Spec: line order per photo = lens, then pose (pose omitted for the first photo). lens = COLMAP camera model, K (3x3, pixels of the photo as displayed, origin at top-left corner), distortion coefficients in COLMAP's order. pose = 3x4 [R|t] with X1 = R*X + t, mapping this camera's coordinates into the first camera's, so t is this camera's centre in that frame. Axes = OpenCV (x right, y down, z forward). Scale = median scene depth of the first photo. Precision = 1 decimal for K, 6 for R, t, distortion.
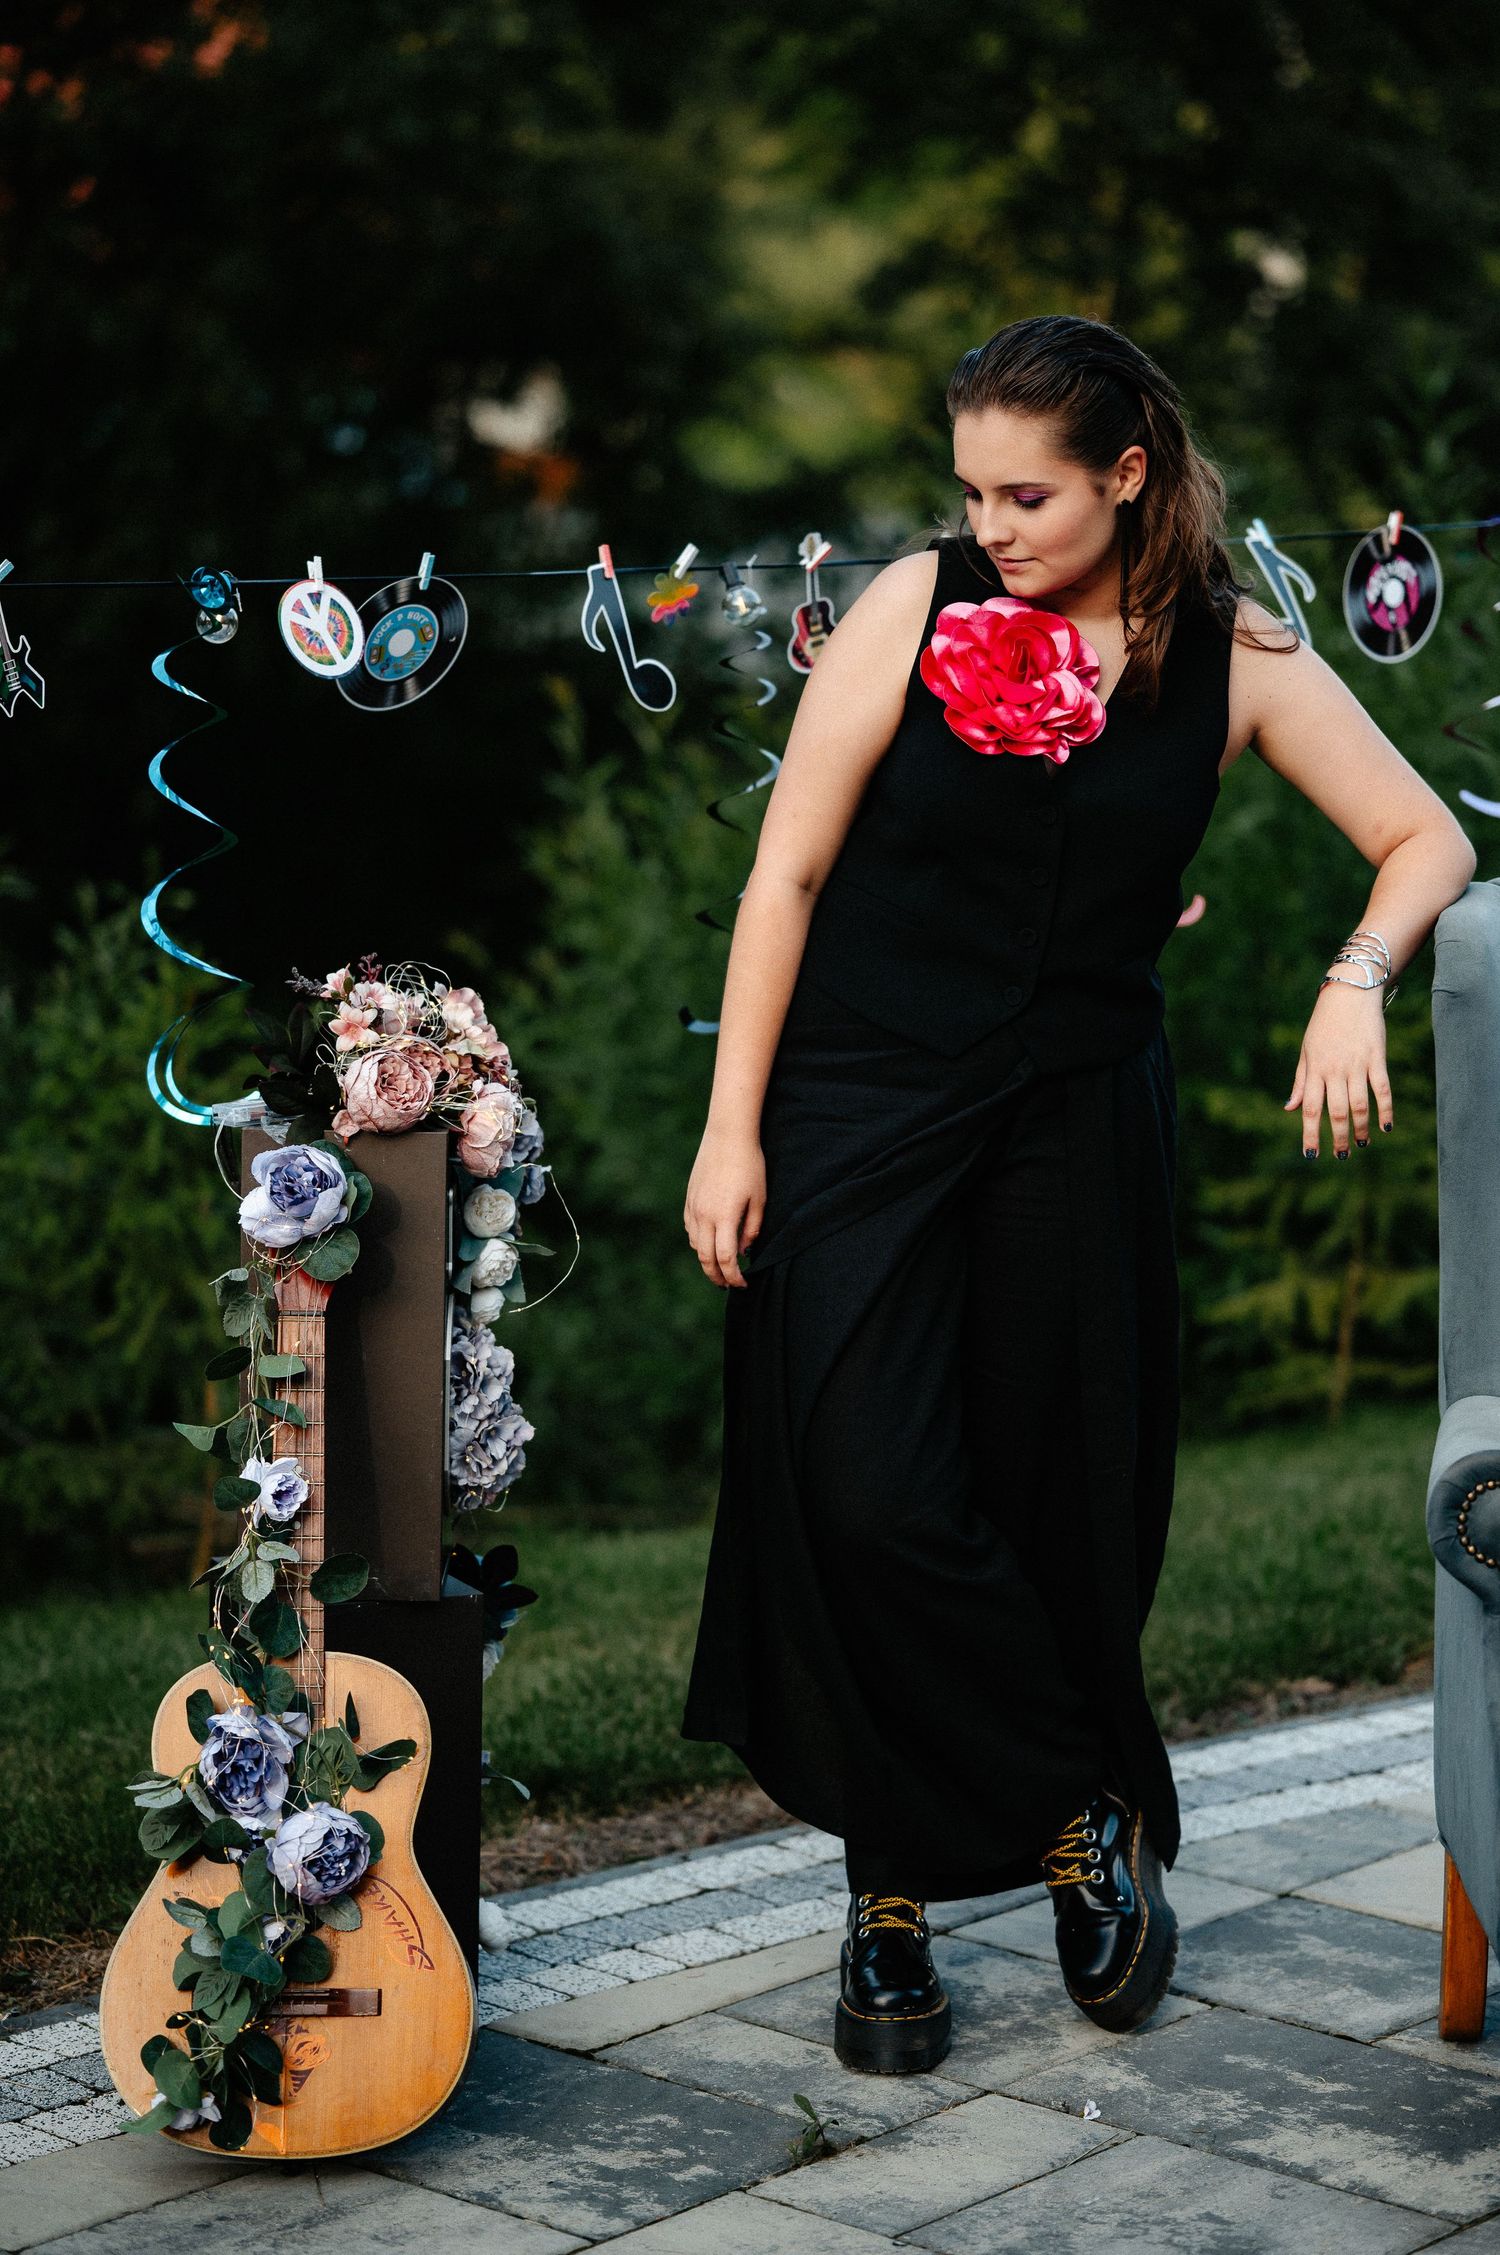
lens RADIAL K [[5311.5, 0, 748.9], [0, 5311.5, 1127.2], [0, 0, 1]] dist [0.061336, -0.209698]
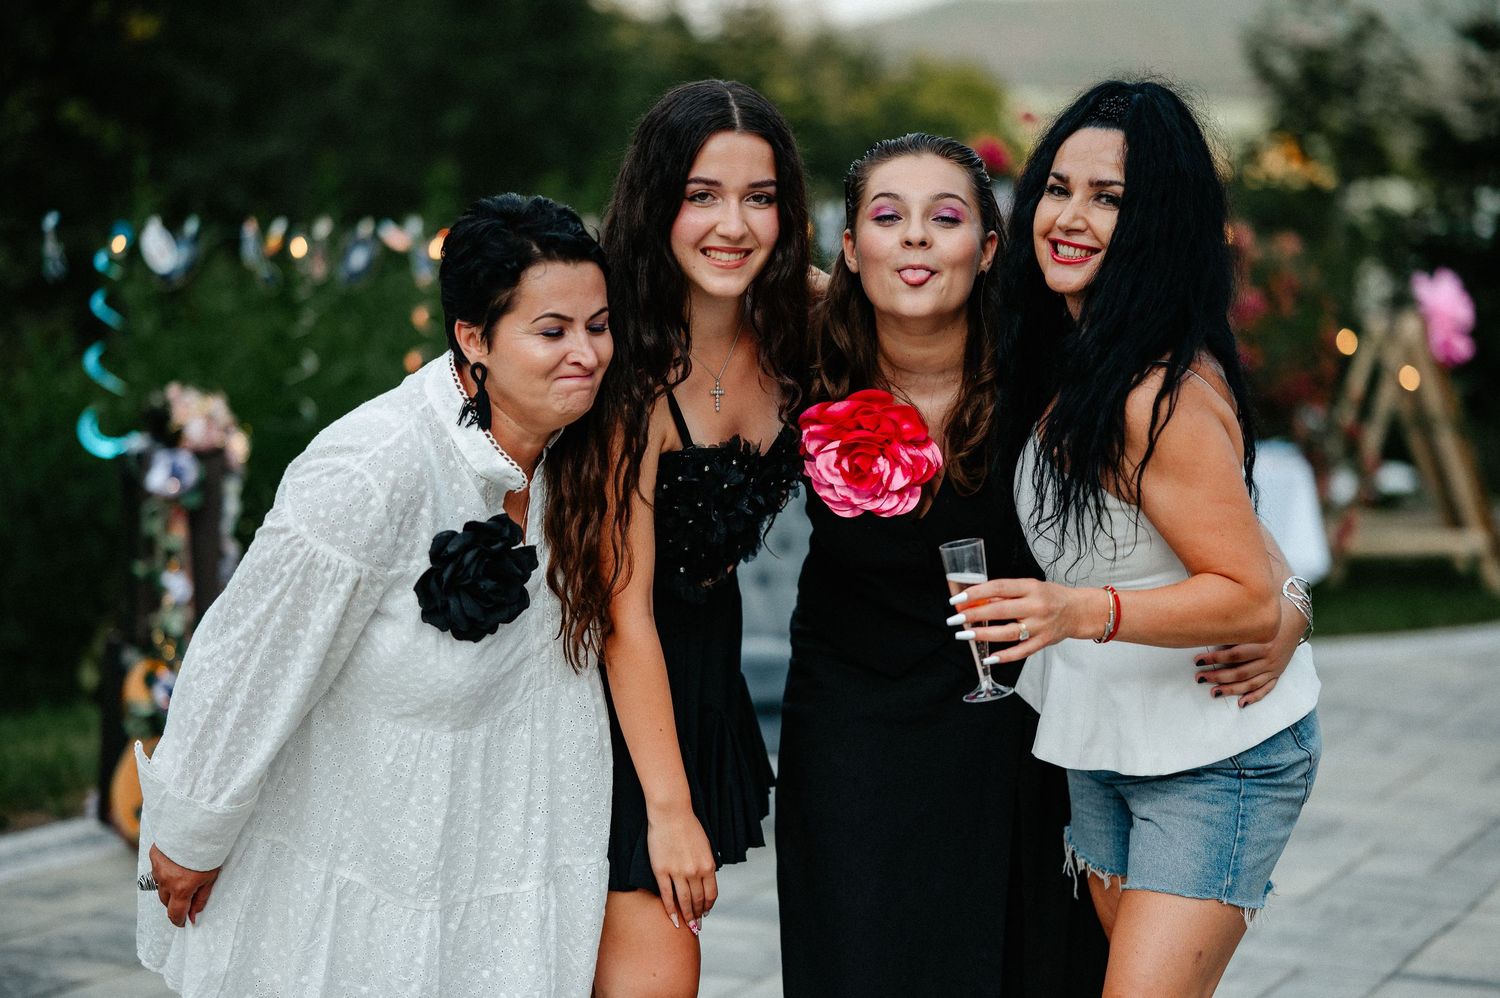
lens RADIAL K [[3587.0, 0, 752.1], [0, 3587.0, 494.1], [0, 0, 1]] dist [0.064598, -0.239789]
pose [[0.941358, 0.003282, 0.337394, -0.396760], [0.017636, 0.998107, -0.058915, 0.125704], [-0.336948, 0.061410, 0.939518, -0.662199]]
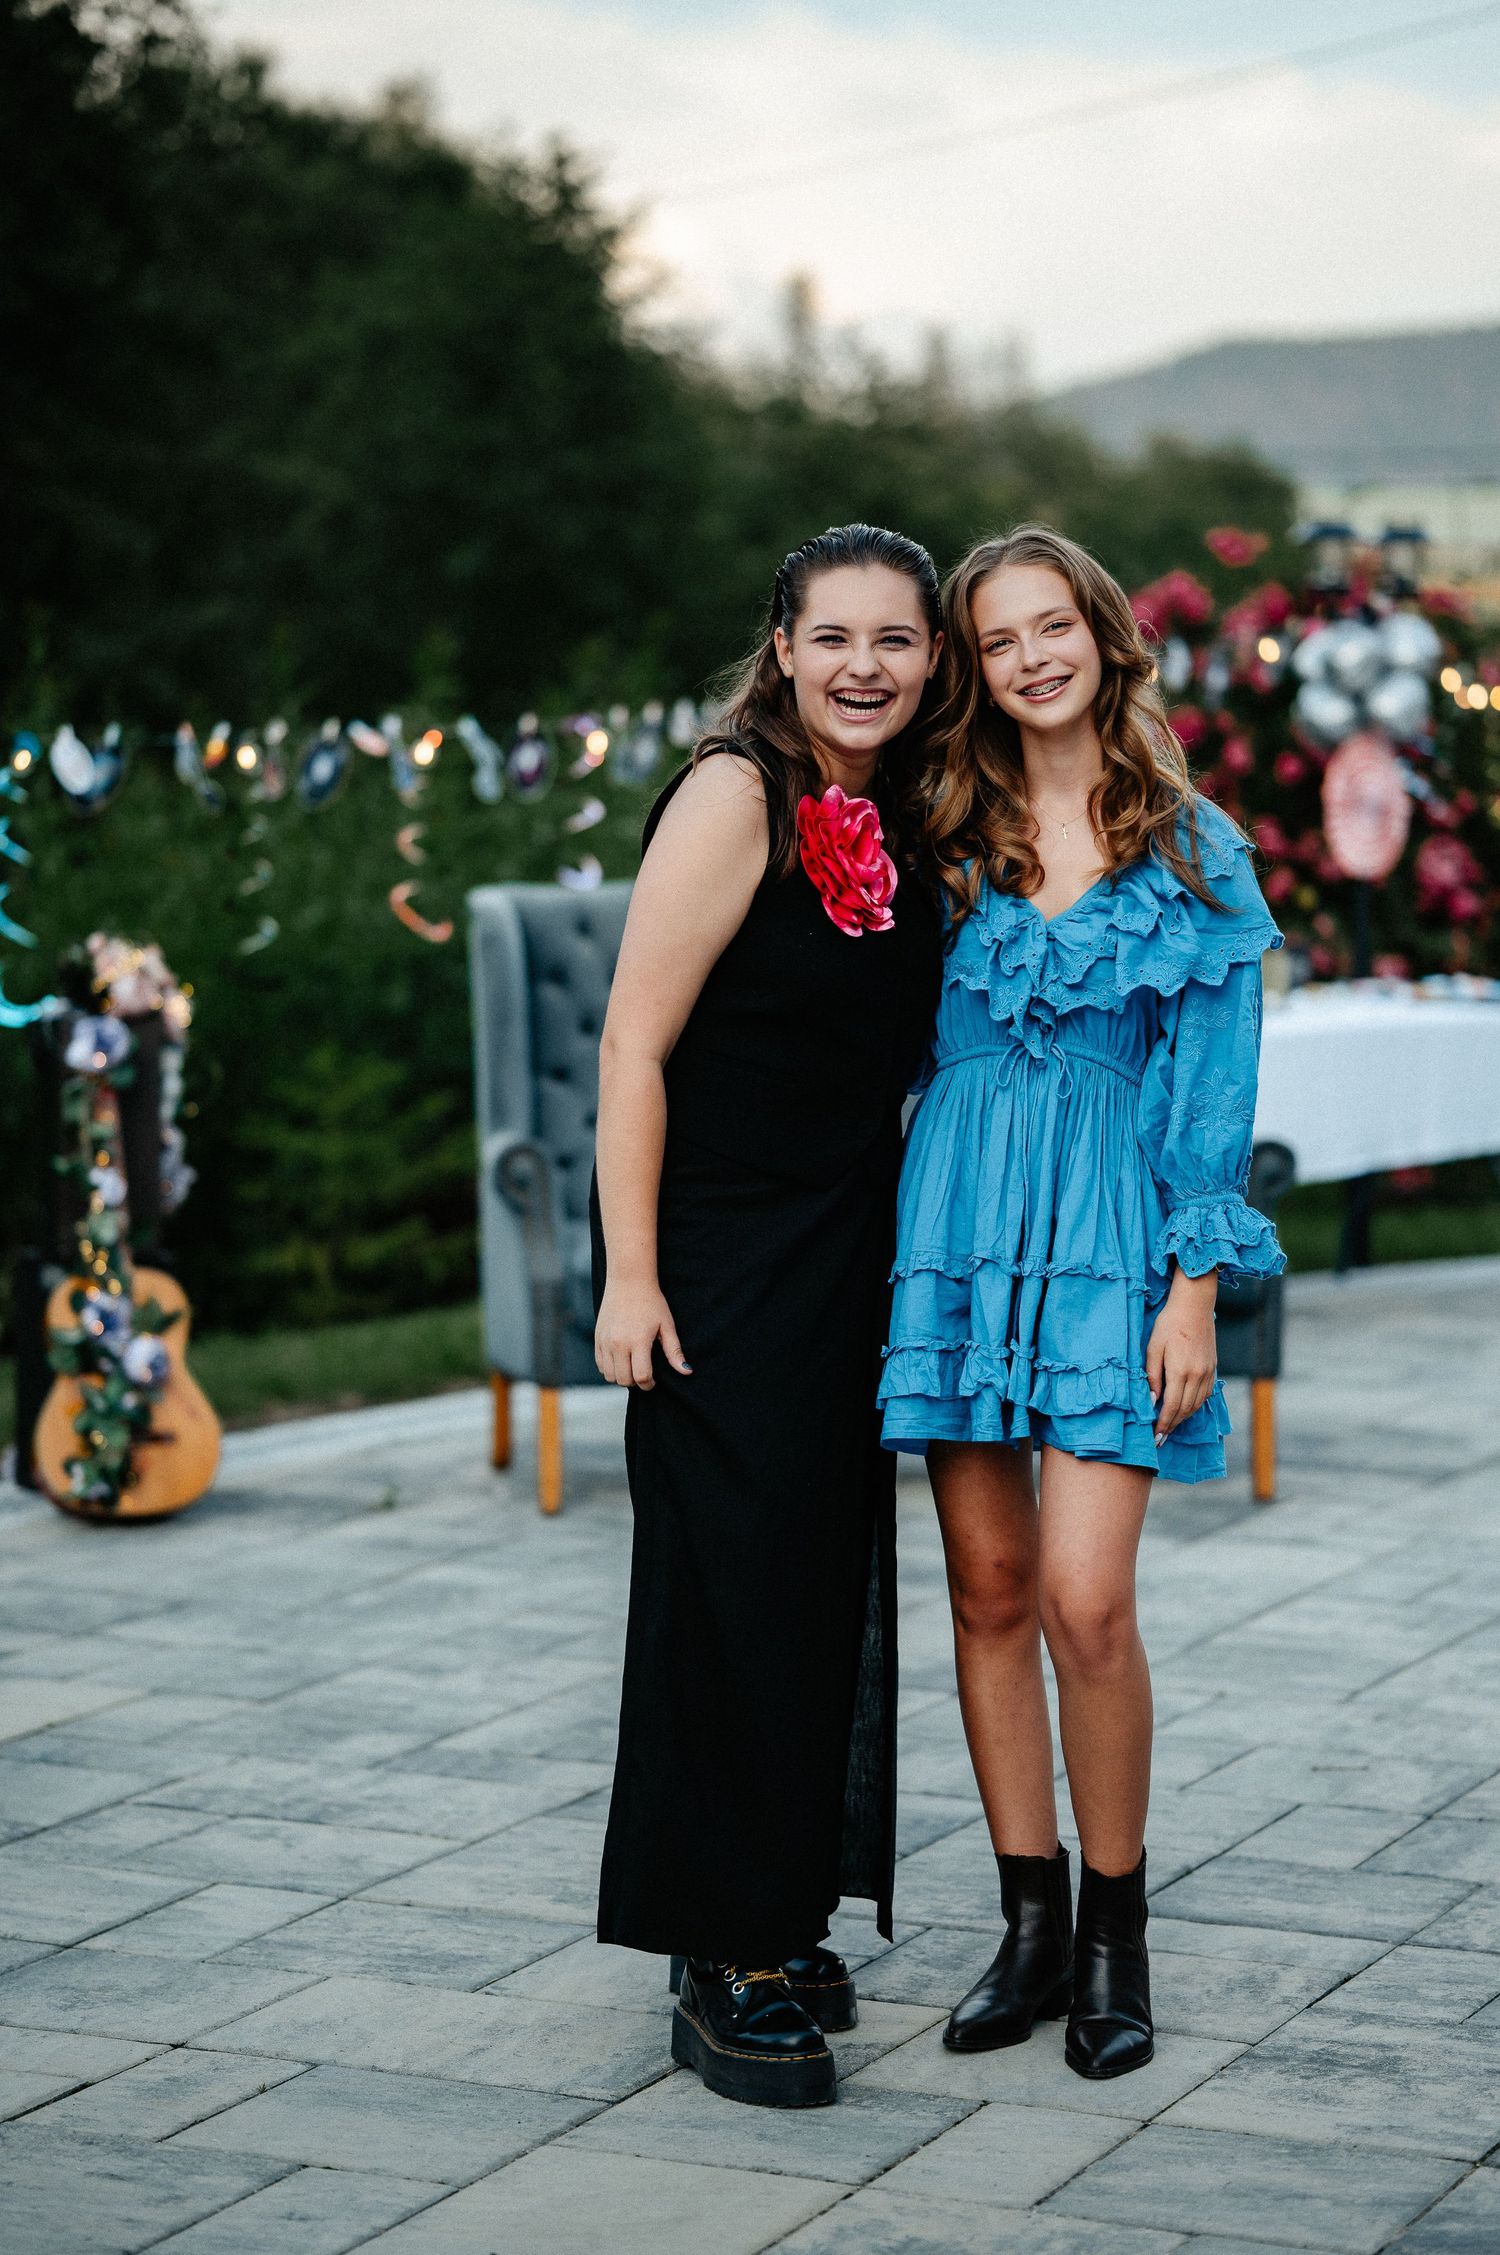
lens RADIAL K [[5373.1, 0, 741.3], [0, 5373.1, 1139.7], [0, 0, 1]] dist [0.139434, -0.577556]
pose [[0.952753, -0.024281, 0.302775, -0.466509], [0.042291, 0.997695, -0.053071, 0.164787], [-0.300788, 0.063368, 0.951583, -0.980178]]
